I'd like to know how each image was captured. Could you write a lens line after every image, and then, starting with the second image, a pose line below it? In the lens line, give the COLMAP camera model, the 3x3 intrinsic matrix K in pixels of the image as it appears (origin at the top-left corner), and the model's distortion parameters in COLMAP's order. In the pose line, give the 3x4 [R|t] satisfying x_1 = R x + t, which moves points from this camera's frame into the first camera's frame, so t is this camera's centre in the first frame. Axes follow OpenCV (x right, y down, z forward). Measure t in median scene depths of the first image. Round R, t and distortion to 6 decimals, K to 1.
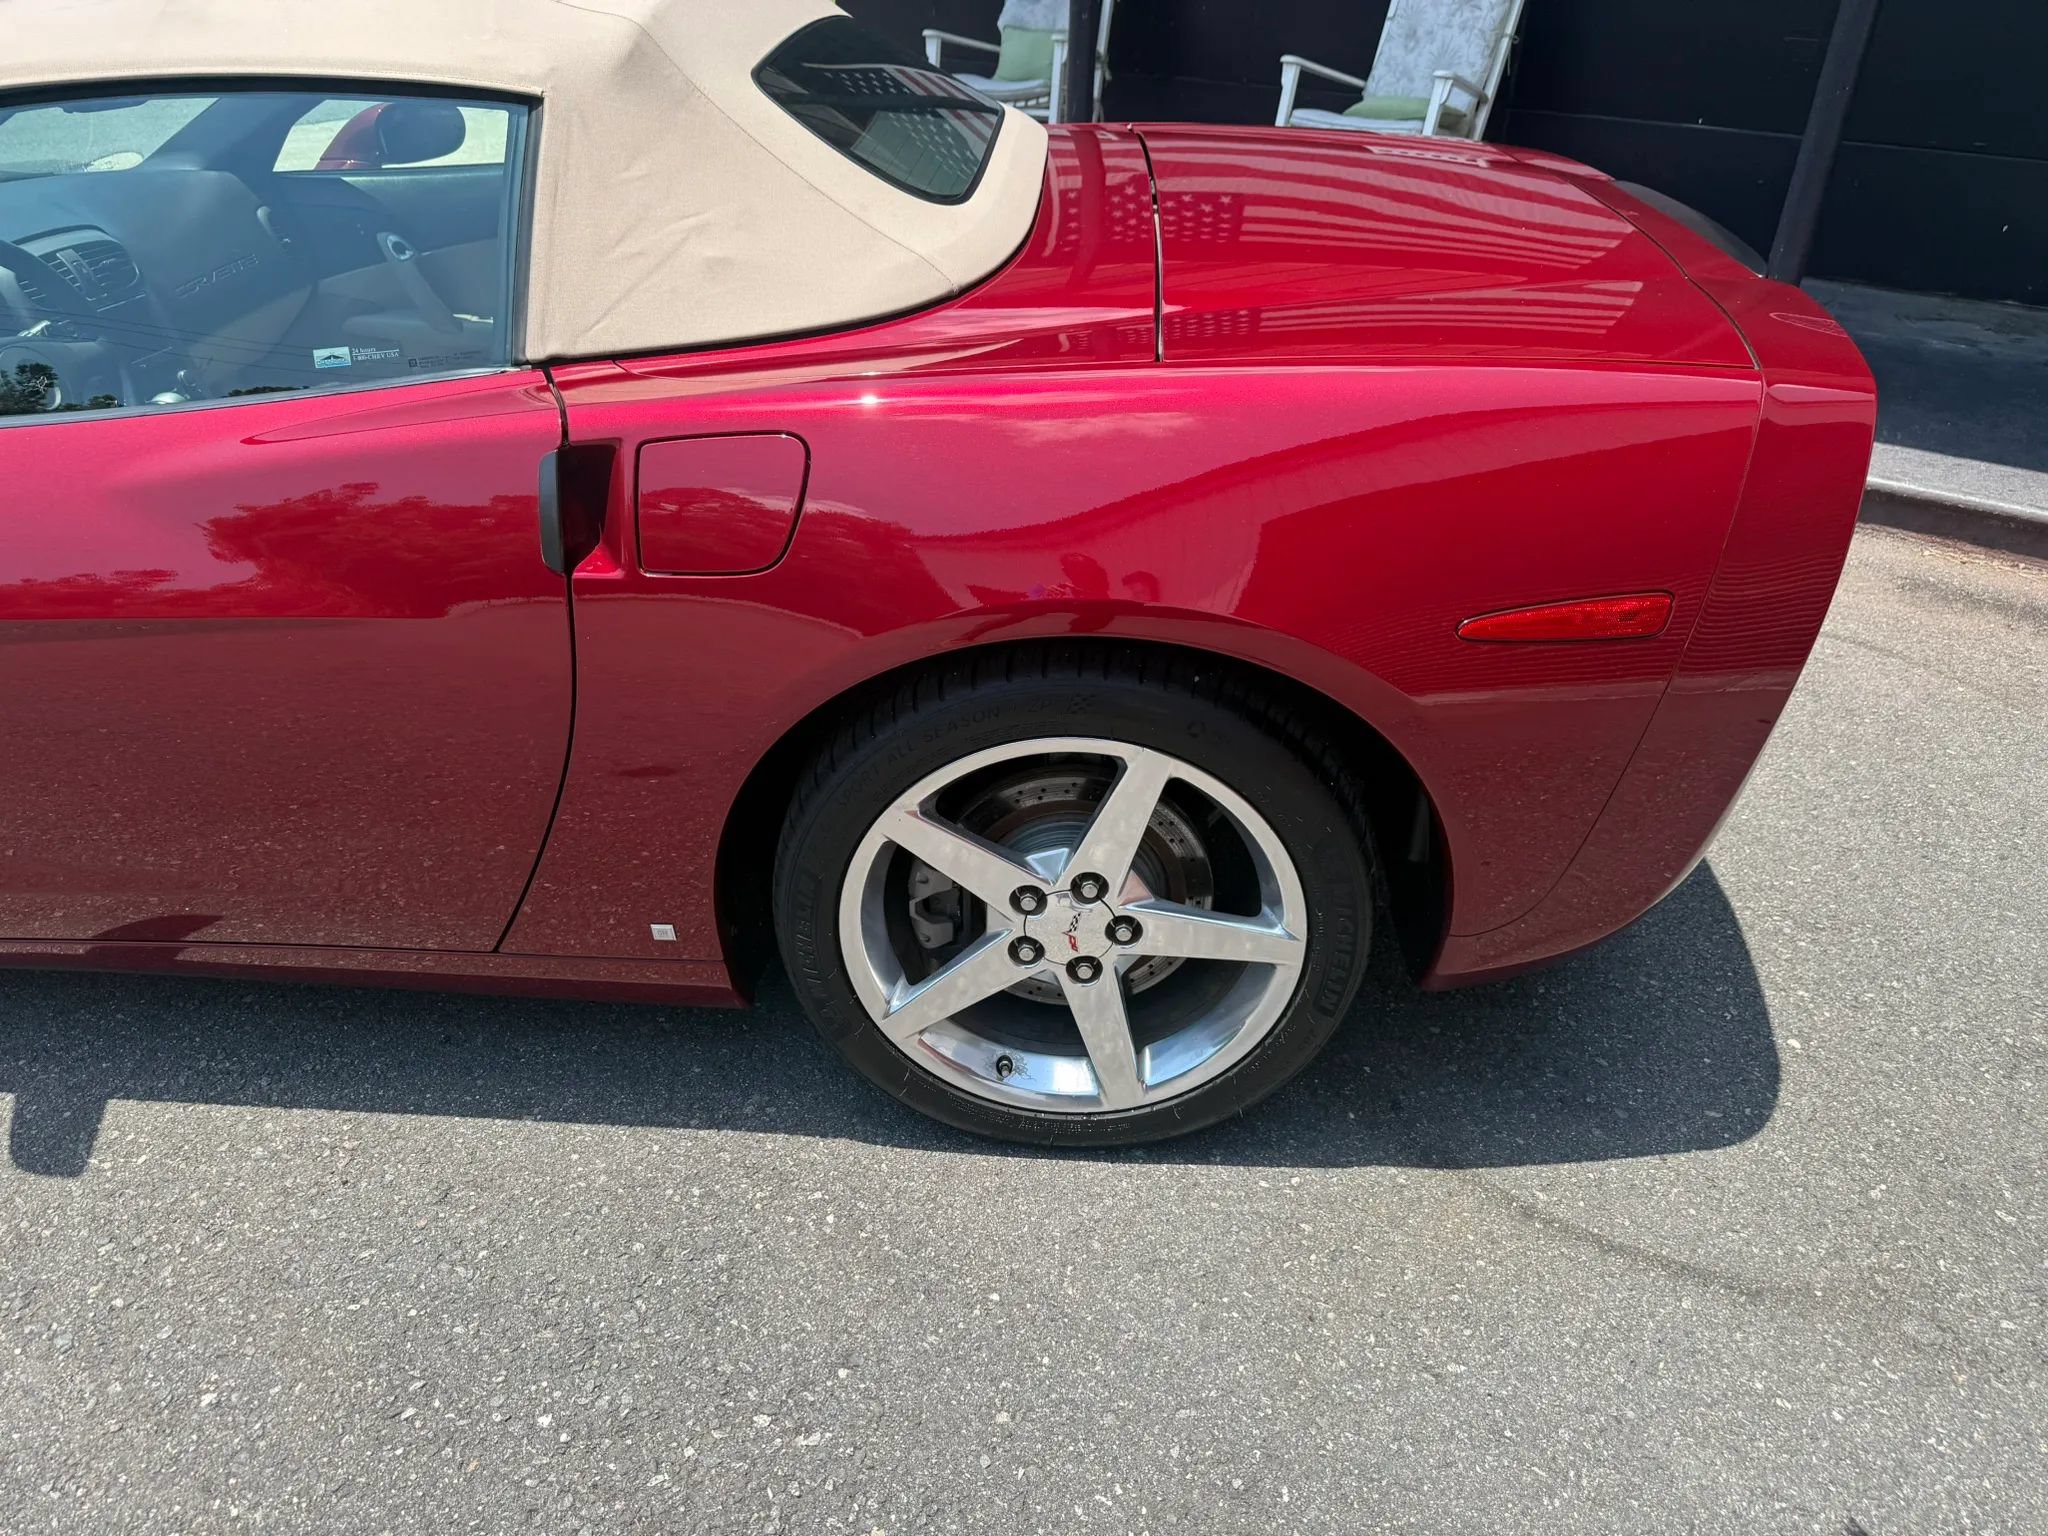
lens RADIAL K [[1448.7, 0, 1003.8], [0, 1448.7, 749.3], [0, 0, 1]] dist [0.016560, -0.026125]
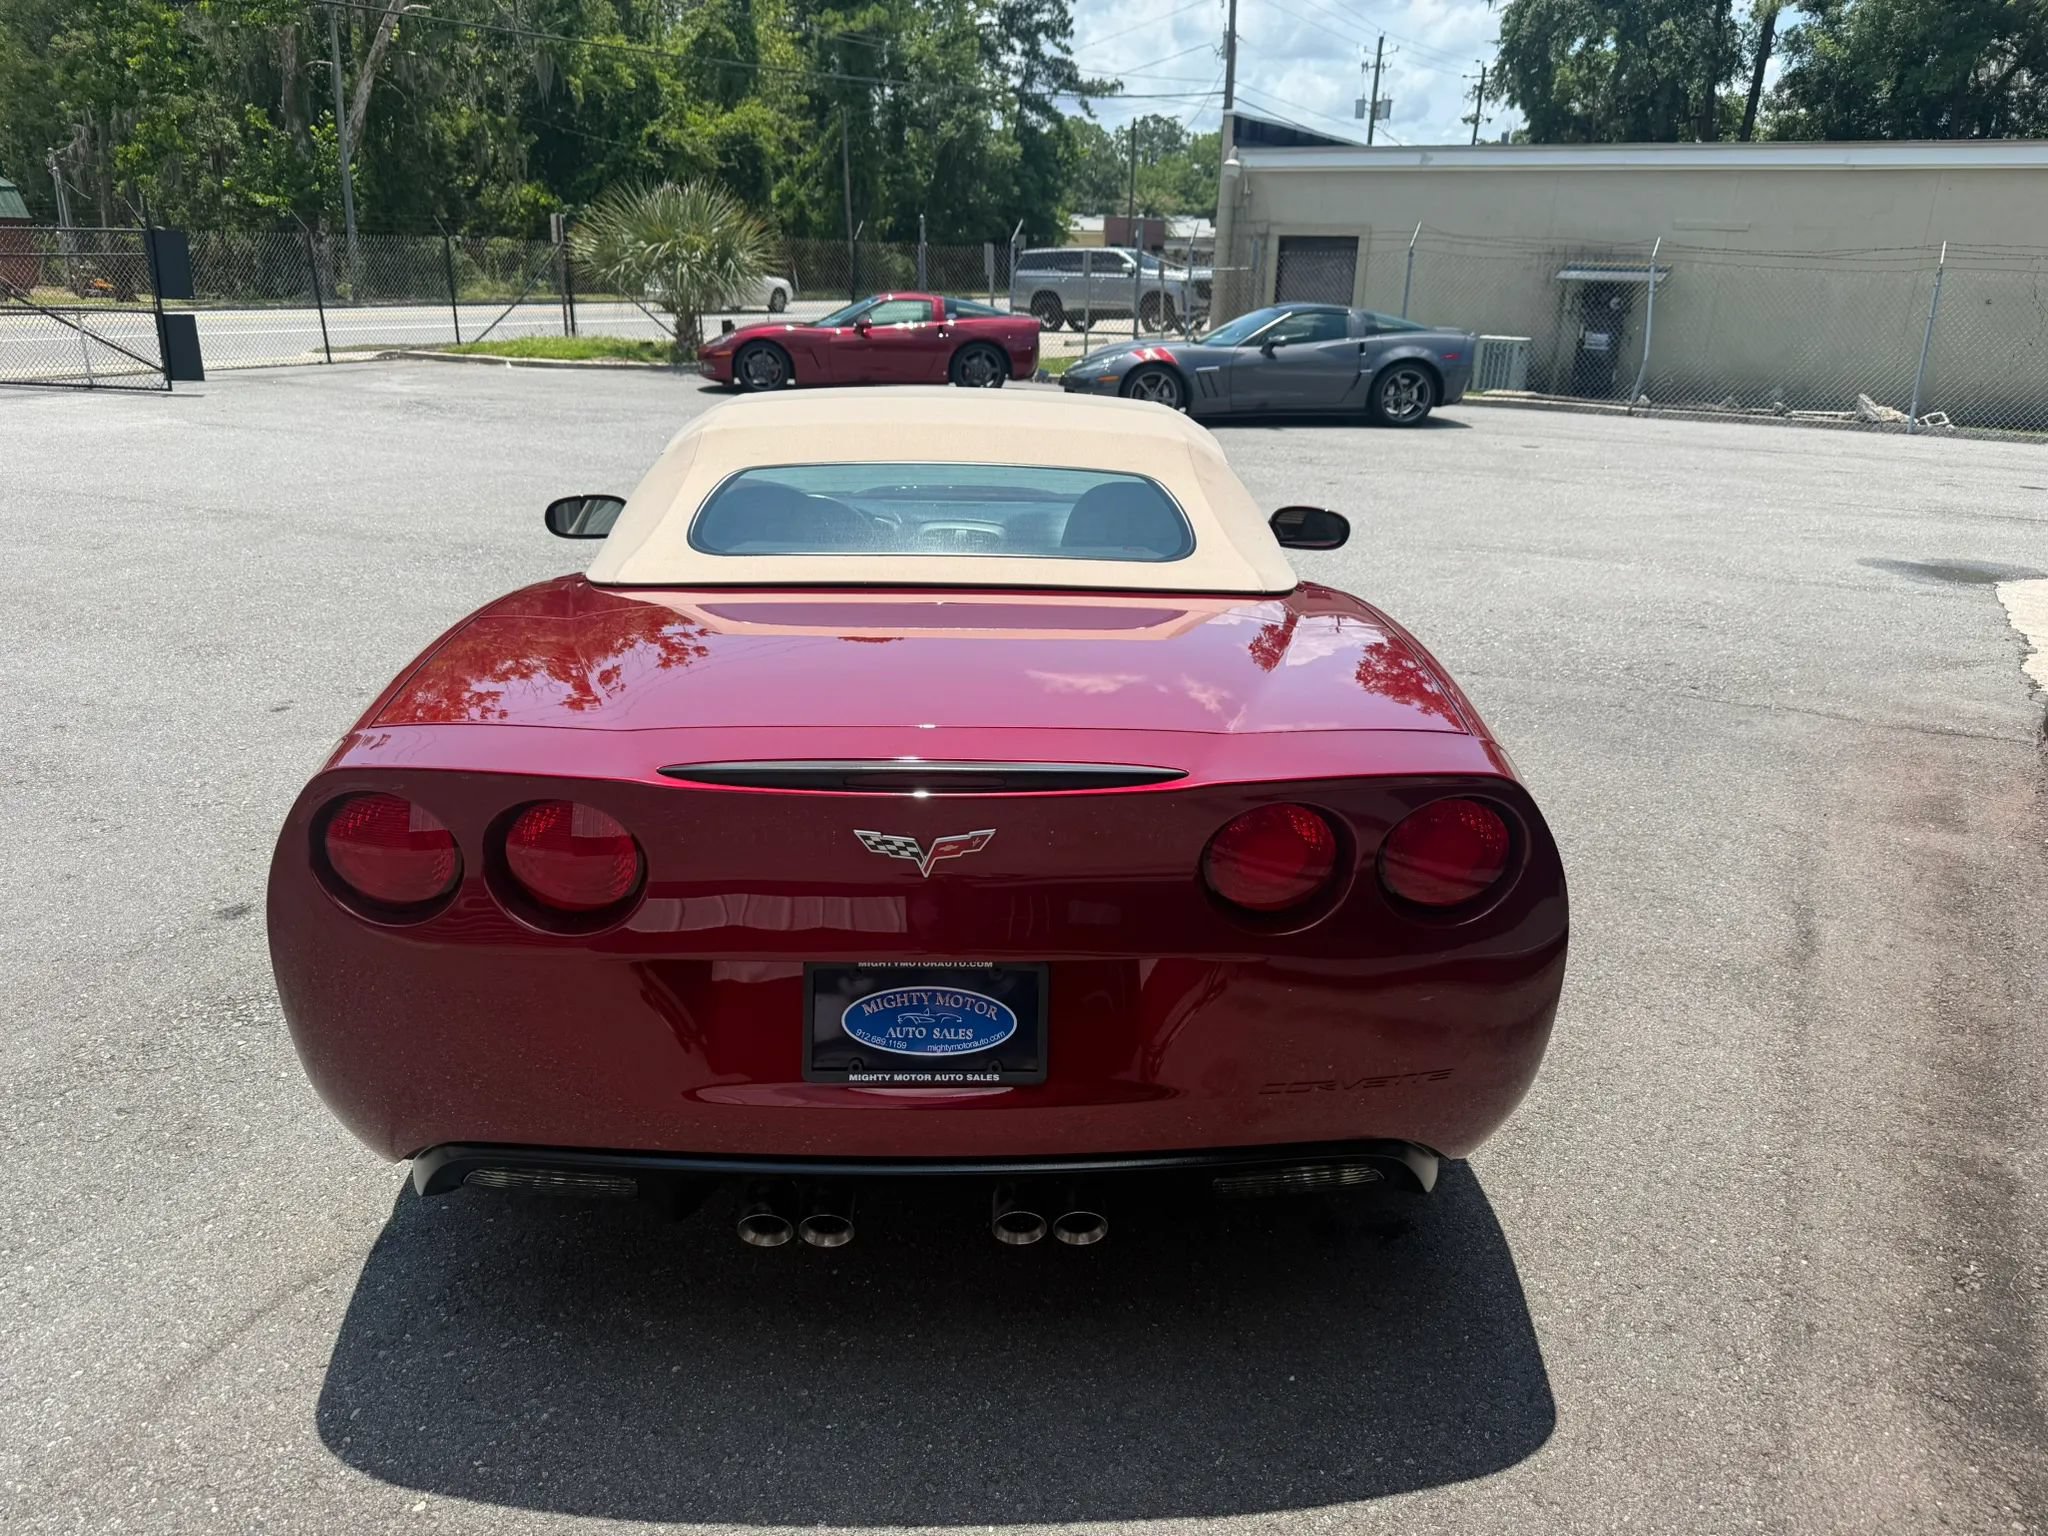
lens RADIAL K [[1448.7, 0, 1018.3], [0, 1448.7, 755.9], [0, 0, 1]] dist [0.016560, -0.026125]
pose [[0.074542, 0.300672, -0.950810, 1.583726], [-0.528882, 0.820241, 0.217919, -0.731574], [0.845416, 0.486622, 0.220162, 1.056766]]
